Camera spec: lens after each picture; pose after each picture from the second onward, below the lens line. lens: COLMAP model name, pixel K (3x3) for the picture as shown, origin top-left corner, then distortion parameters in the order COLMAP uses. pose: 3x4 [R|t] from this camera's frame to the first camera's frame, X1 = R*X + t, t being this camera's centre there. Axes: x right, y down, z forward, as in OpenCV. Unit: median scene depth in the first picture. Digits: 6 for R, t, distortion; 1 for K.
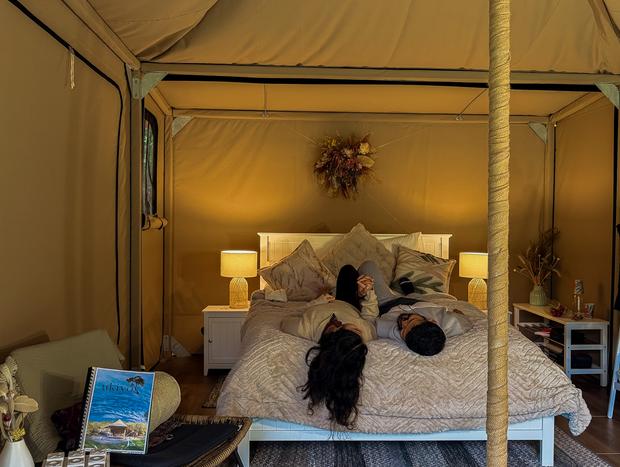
lens RADIAL K [[557.9, 0, 309.1], [0, 557.9, 233.9], [0, 0, 1]] dist [0.051531, -0.084028]
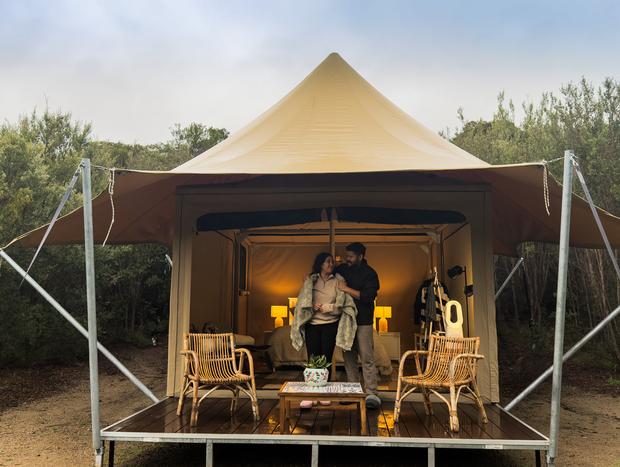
lens RADIAL K [[557.9, 0, 307.2], [0, 557.9, 229.3], [0, 0, 1]] dist [0.051531, -0.084028]
pose [[0.991538, -0.023148, -0.127740, 0.262760], [0.002110, 0.986718, -0.162428, 0.086662], [0.129803, 0.160784, 0.978417, -1.163148]]
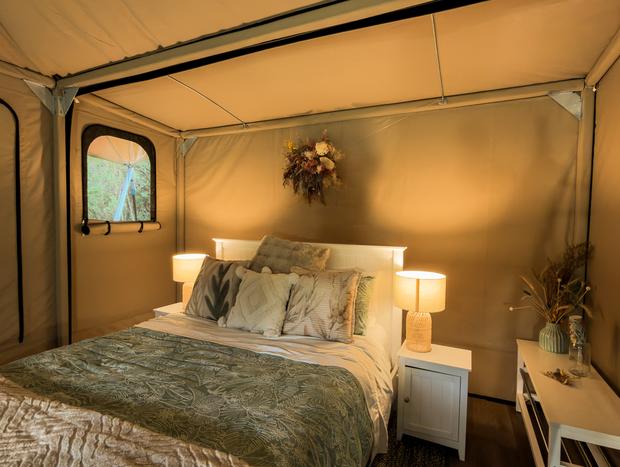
lens RADIAL K [[316.3, 0, 315.8], [0, 316.3, 234.3], [0, 0, 1]] dist [-0.003143, -0.001928]
pose [[0.888700, 0.025989, -0.457753, 0.335745], [-0.012559, 0.999397, 0.032359, -0.029538], [0.458318, -0.023009, 0.888491, 0.536357]]
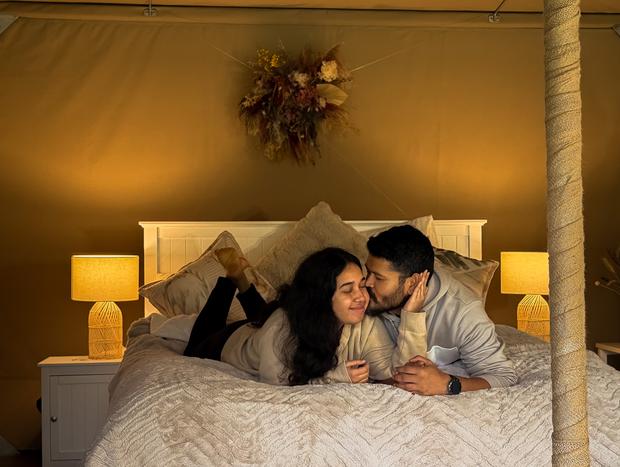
lens RADIAL K [[1003.2, 0, 306.6], [0, 1003.2, 236.0], [0, 0, 1]] dist [0.014931, 0.000000]
pose [[0.997260, -0.016409, 0.072132, 0.000928], [0.018589, 0.999388, -0.029647, 0.042508], [-0.071601, 0.030907, 0.996954, 0.002616]]
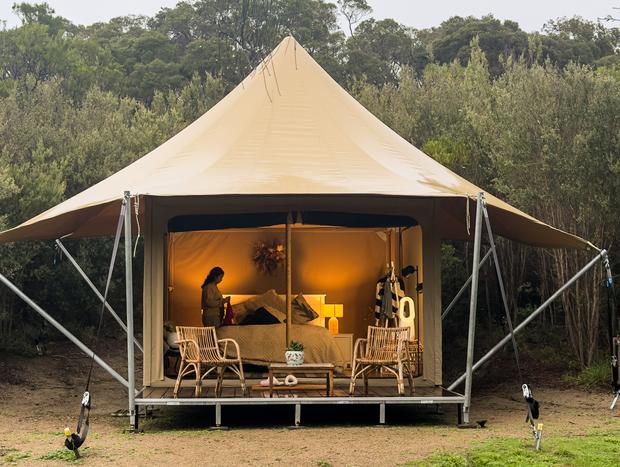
lens RADIAL K [[1071.1, 0, 327.9], [0, 1071.1, 222.7], [0, 0, 1]] dist [0.019338, 0.000000]
pose [[0.999594, -0.011158, 0.026217, 0.165824], [0.013844, 0.994416, -0.104622, 0.131934], [-0.024903, 0.104943, 0.994166, -2.492216]]
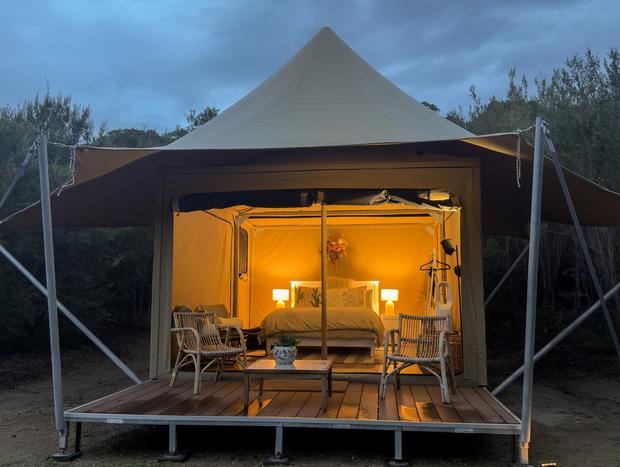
lens RADIAL K [[557.9, 0, 310.8], [0, 557.9, 227.2], [0, 0, 1]] dist [0.051531, -0.084028]
pose [[0.985026, -0.029335, -0.169894, 0.353687], [0.004998, 0.989863, -0.141938, 0.096749], [0.172336, 0.138963, 0.975187, -1.114984]]
